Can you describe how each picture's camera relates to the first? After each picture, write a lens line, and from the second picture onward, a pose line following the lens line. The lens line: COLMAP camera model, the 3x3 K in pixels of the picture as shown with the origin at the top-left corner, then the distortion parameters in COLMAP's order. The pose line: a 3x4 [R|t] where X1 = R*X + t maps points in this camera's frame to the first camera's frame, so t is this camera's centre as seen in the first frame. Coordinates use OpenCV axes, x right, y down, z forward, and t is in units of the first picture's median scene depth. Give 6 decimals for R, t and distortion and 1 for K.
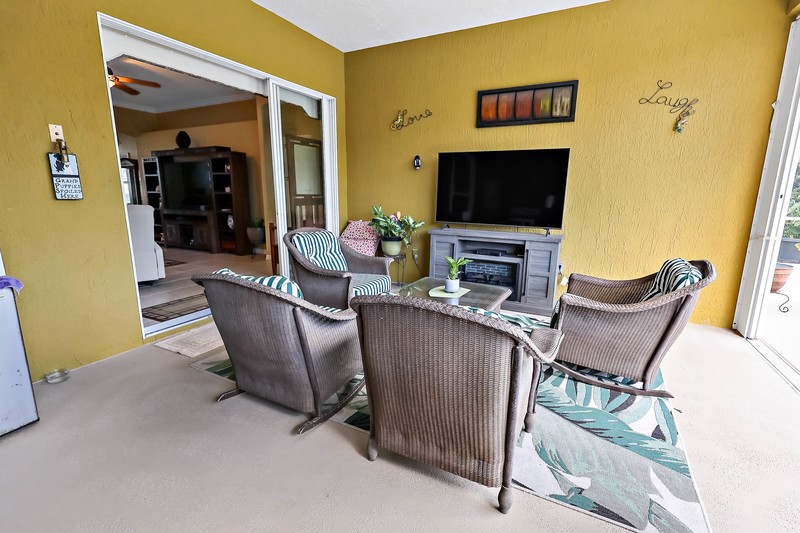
lens RADIAL K [[370.2, 0, 403.9], [0, 370.2, 267.5], [0, 0, 1]] dist [-0.002946, -0.000060]
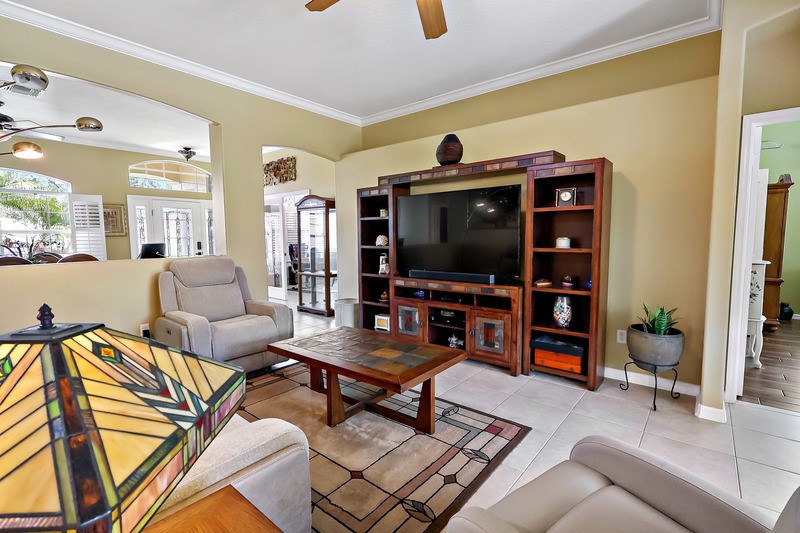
lens RADIAL K [[370.2, 0, 403.9], [0, 370.2, 267.5], [0, 0, 1]] dist [-0.002946, -0.000060]
pose [[0.980186, 0.003970, -0.198040, -0.554660], [-0.027373, 0.992921, -0.115576, -0.114082], [0.196180, 0.118707, 0.973356, 0.486266]]
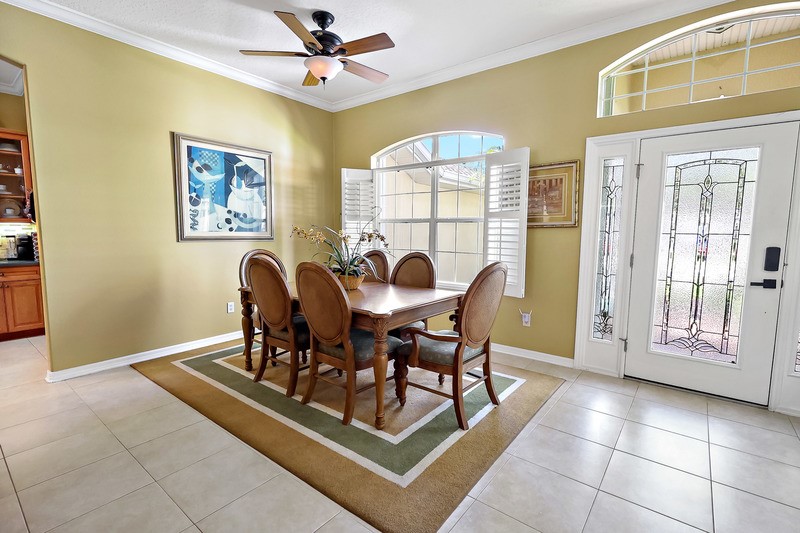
lens RADIAL K [[370.2, 0, 403.9], [0, 370.2, 267.5], [0, 0, 1]] dist [-0.002946, -0.000060]
pose [[-0.173635, 0.087554, -0.980910, -1.190765], [-0.206766, 0.970598, 0.123234, -0.328618], [0.962859, 0.224217, -0.150427, 1.514376]]
